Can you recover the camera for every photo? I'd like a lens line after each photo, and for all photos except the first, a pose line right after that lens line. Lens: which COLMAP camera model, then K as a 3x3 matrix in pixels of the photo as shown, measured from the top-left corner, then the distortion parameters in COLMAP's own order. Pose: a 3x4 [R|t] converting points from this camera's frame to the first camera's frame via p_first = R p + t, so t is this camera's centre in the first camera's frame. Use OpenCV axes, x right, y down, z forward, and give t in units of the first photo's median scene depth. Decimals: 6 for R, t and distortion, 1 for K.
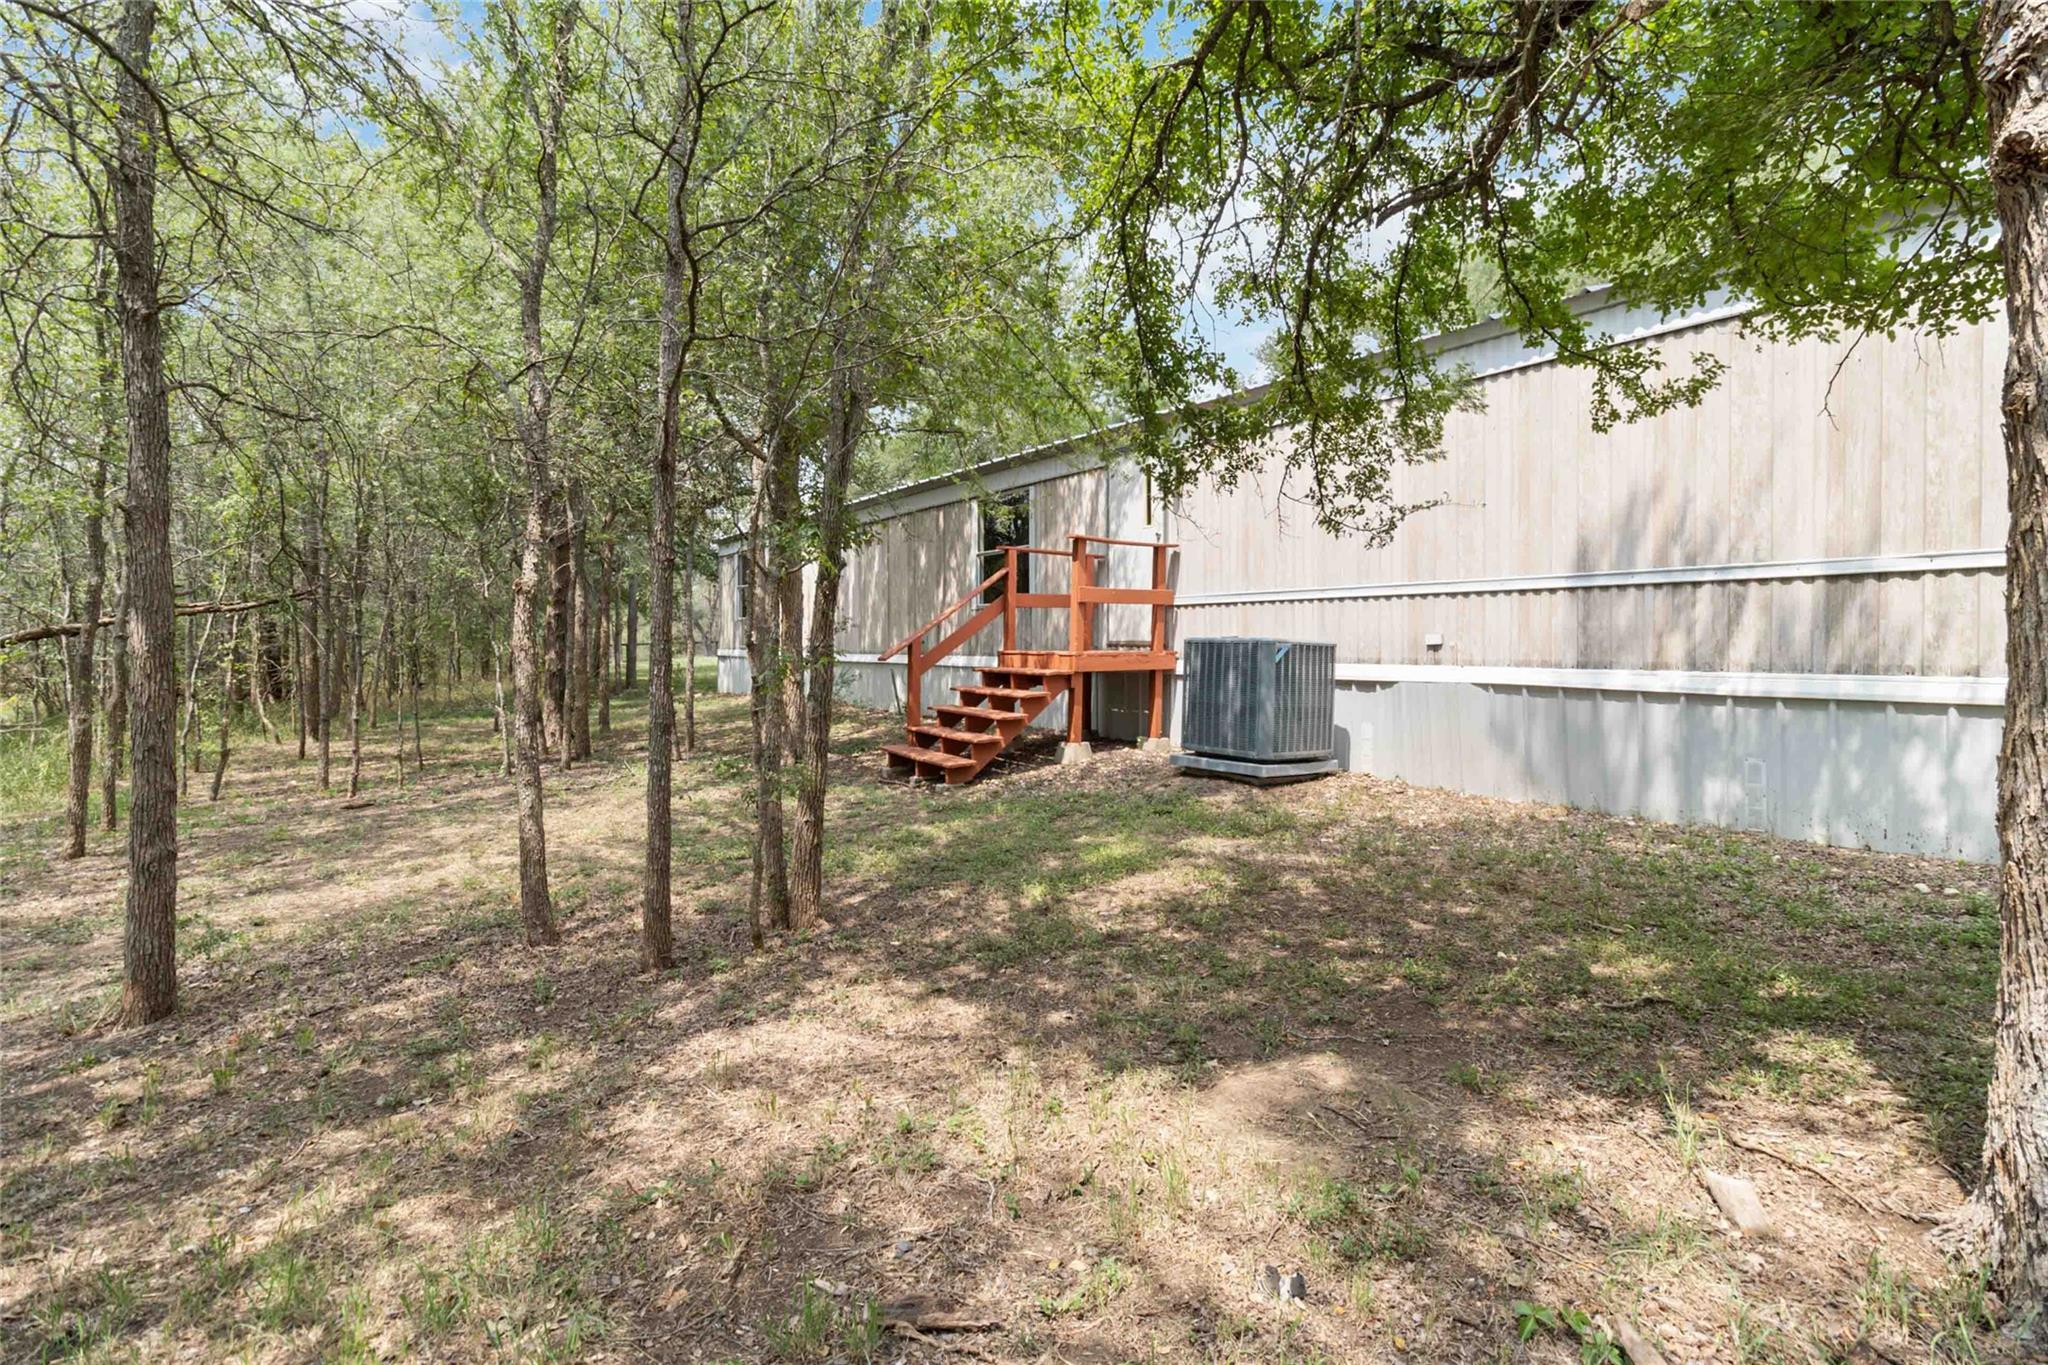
lens RADIAL K [[955.6, 0, 1030.2], [0, 955.6, 628.5], [0, 0, 1]] dist [0.001638, 0.000043]
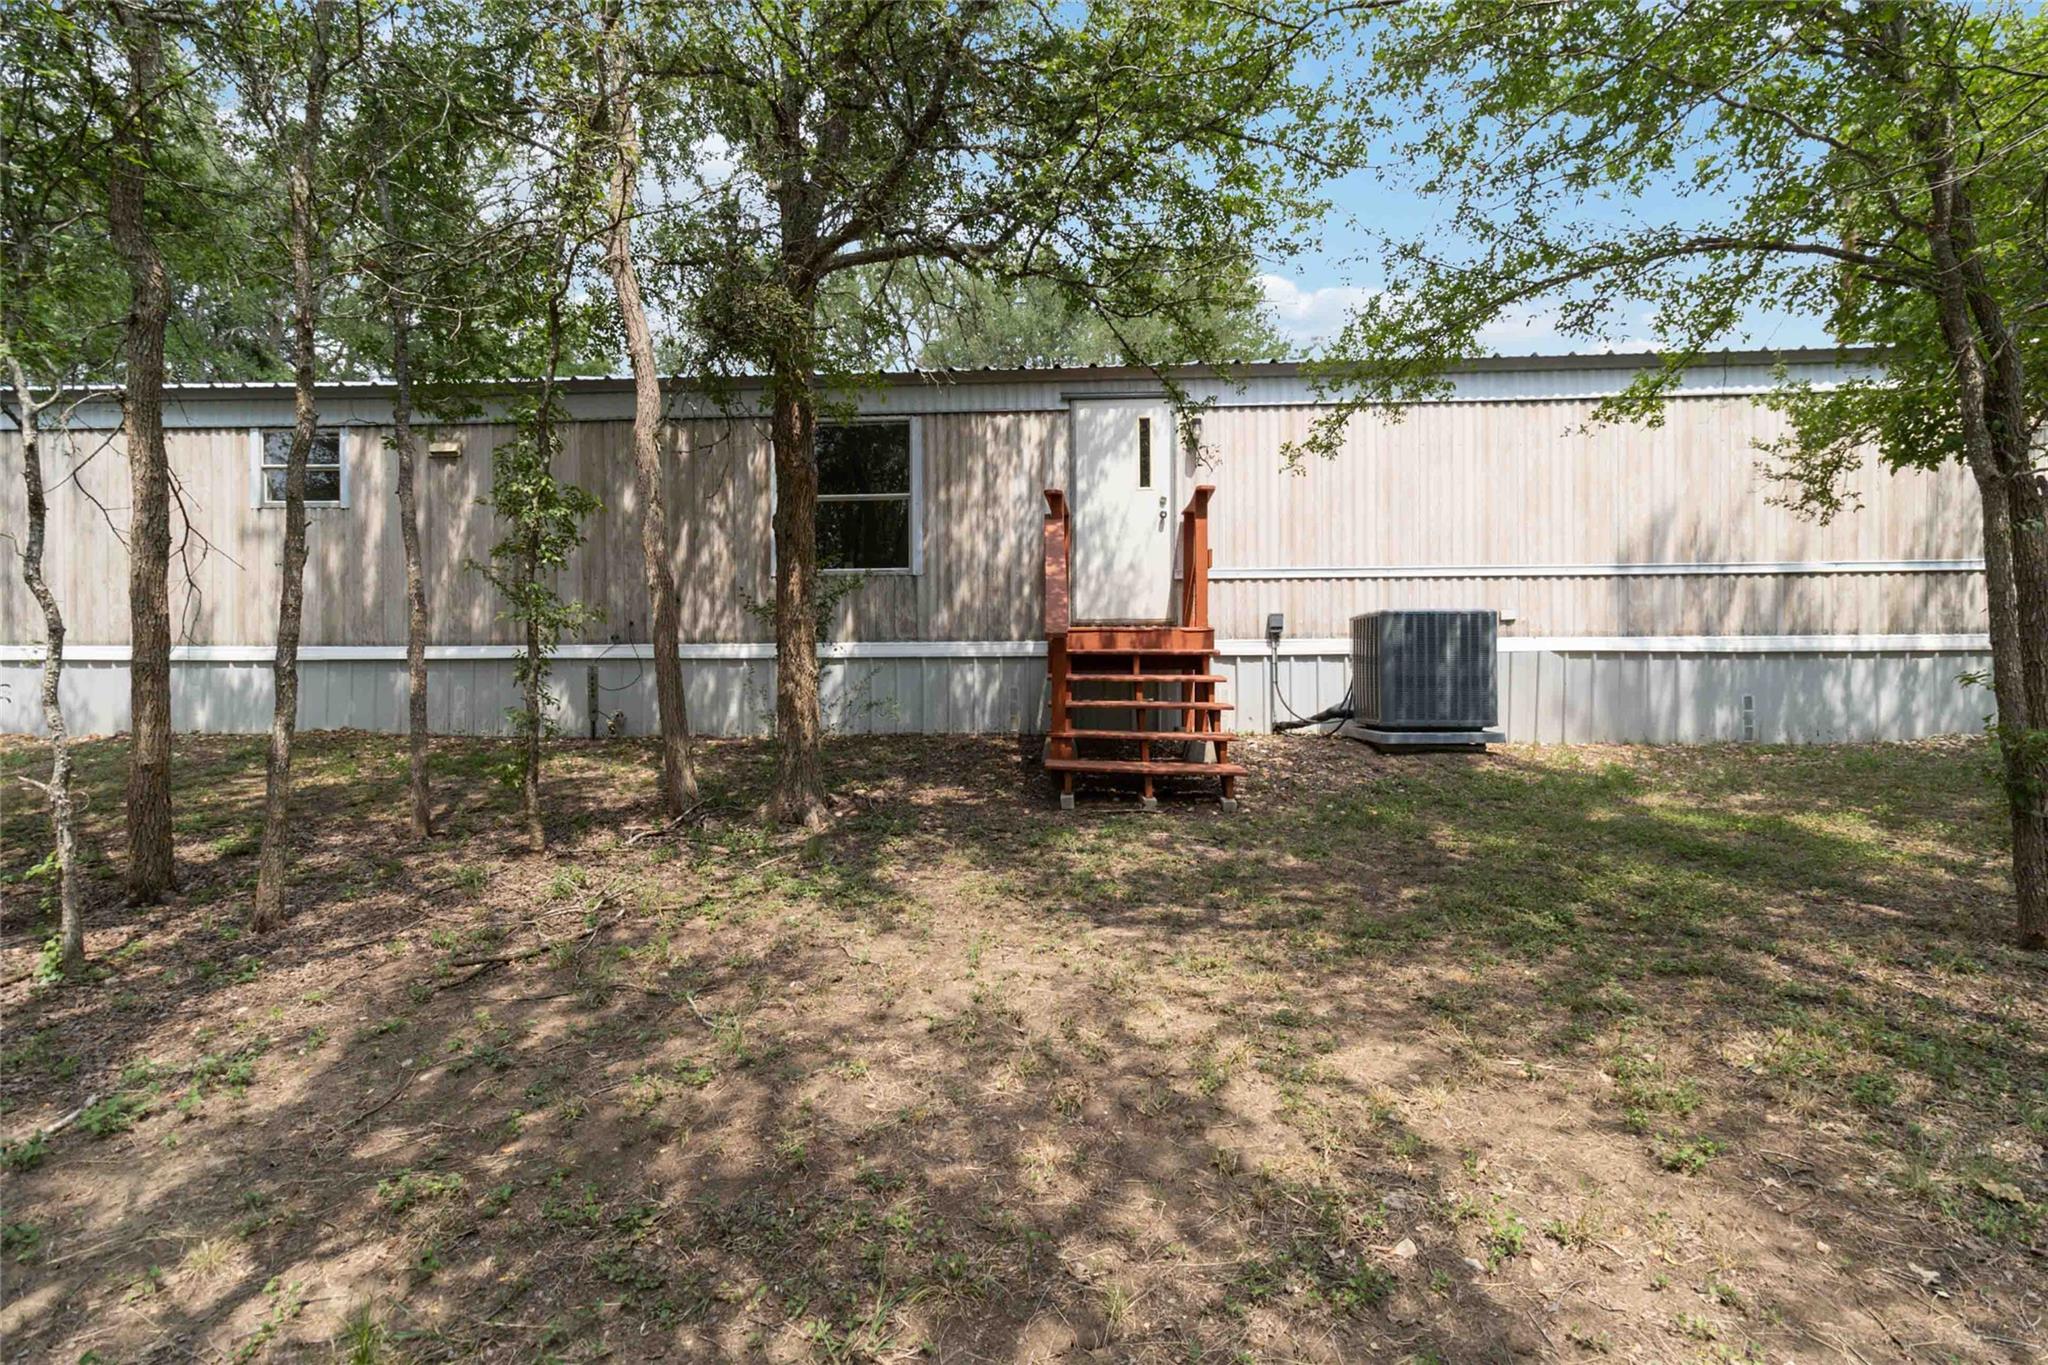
lens RADIAL K [[969.3, 0, 1027.1], [0, 969.3, 655.8], [0, 0, 1]] dist [0.012632, -0.000839]
pose [[0.625389, -0.010455, 0.780243, -0.947493], [-0.005783, 0.999821, 0.018033, 0.046823], [-0.780292, -0.015789, 0.625216, 0.765315]]
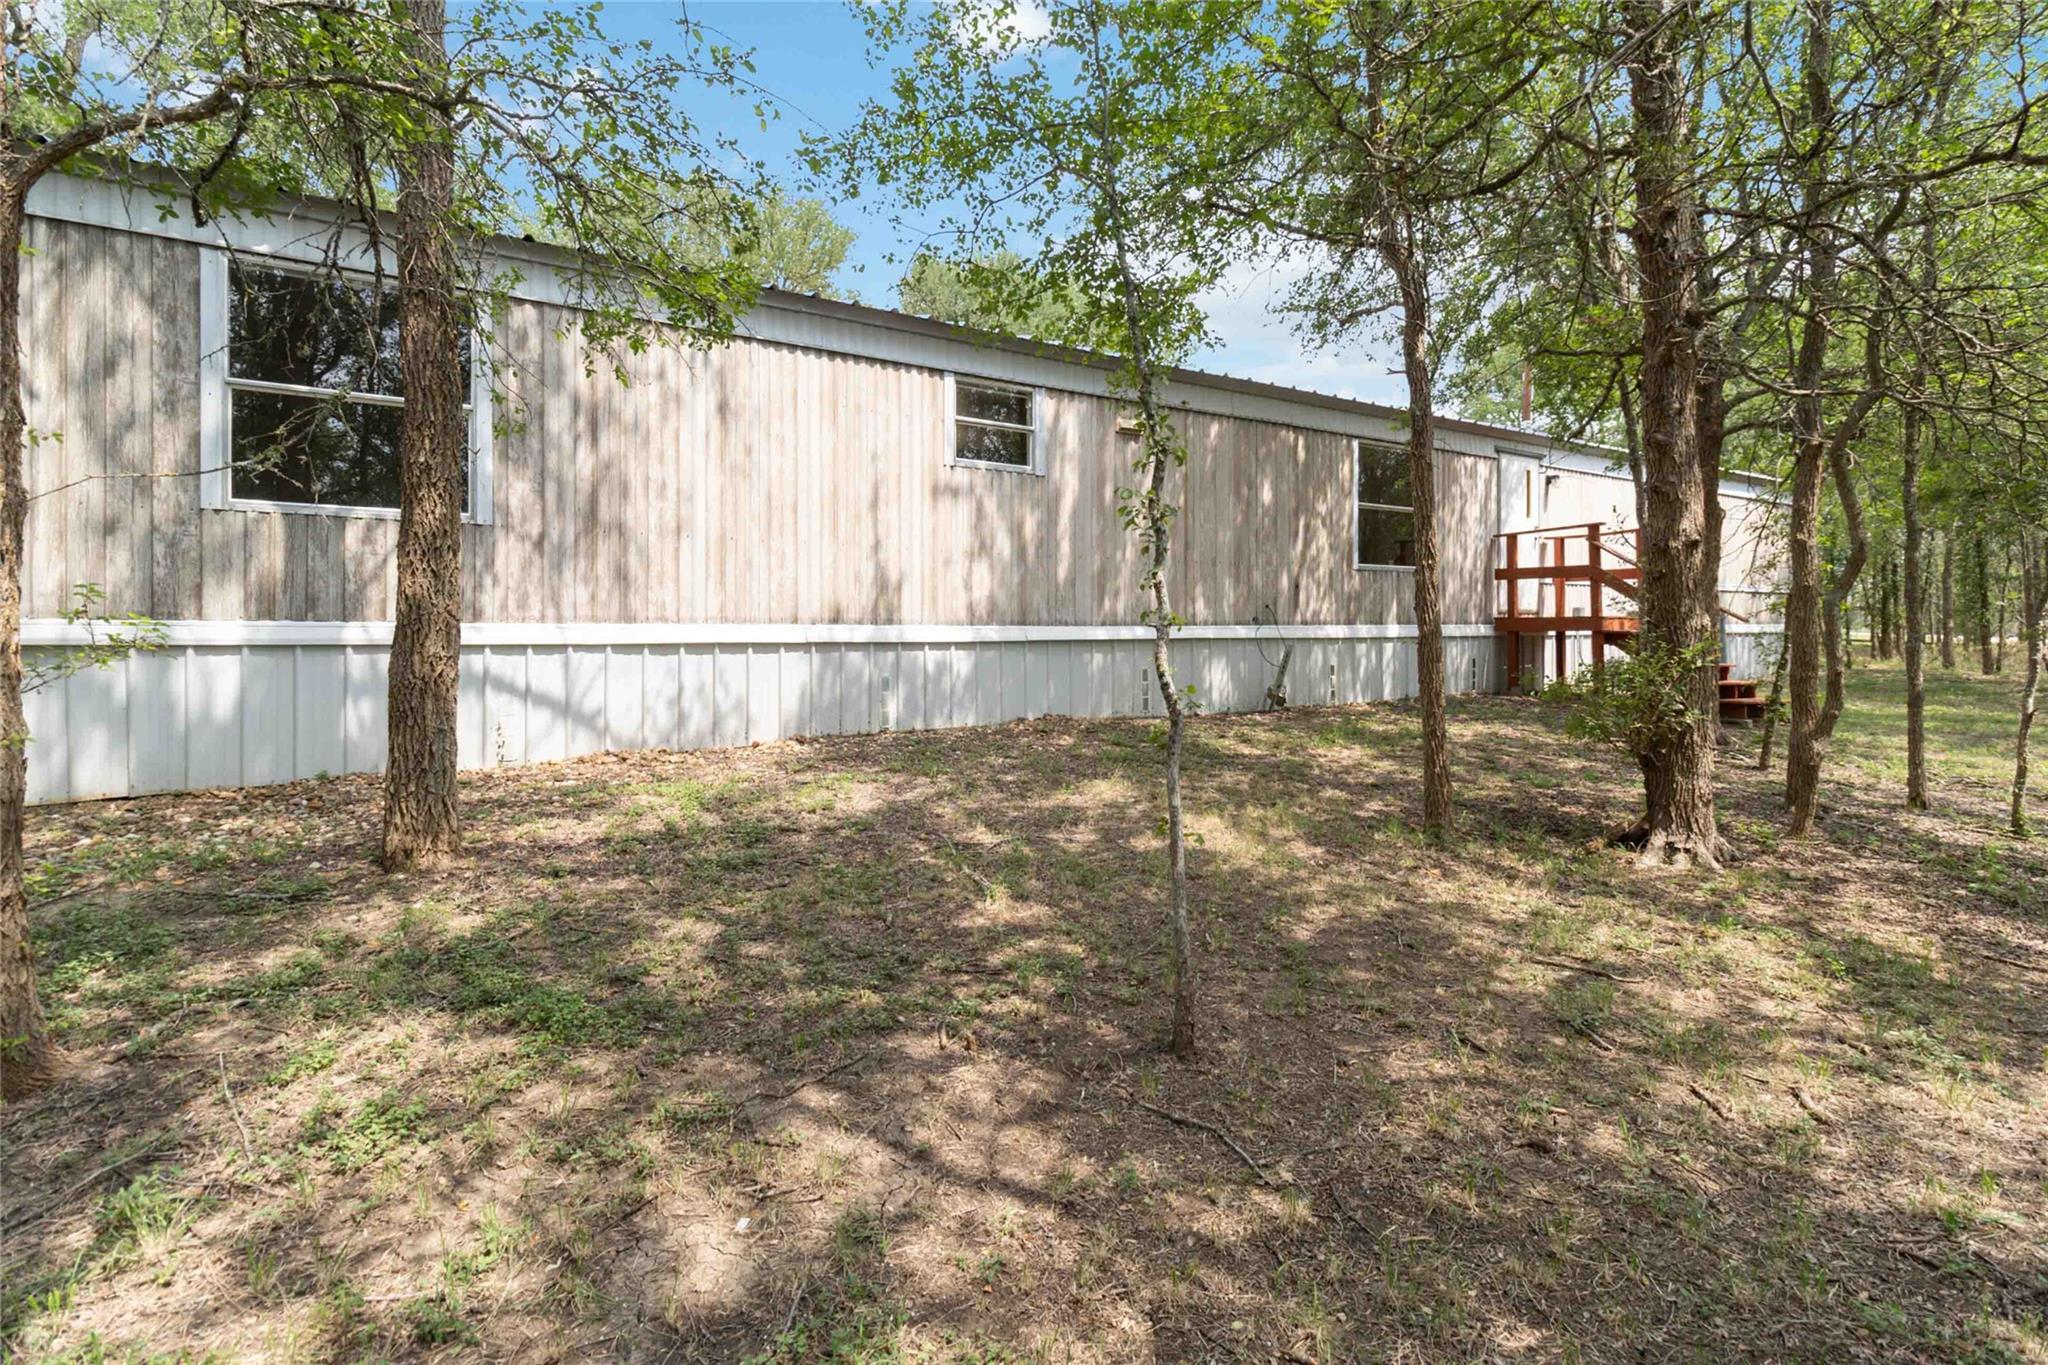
lens RADIAL K [[955.6, 0, 1030.2], [0, 955.6, 628.5], [0, 0, 1]] dist [0.001638, 0.000043]
pose [[0.040279, 0.002219, 0.999186, -1.719929], [-0.010904, 0.999939, -0.001781, 0.069786], [-0.999129, -0.010823, 0.040301, 2.360923]]
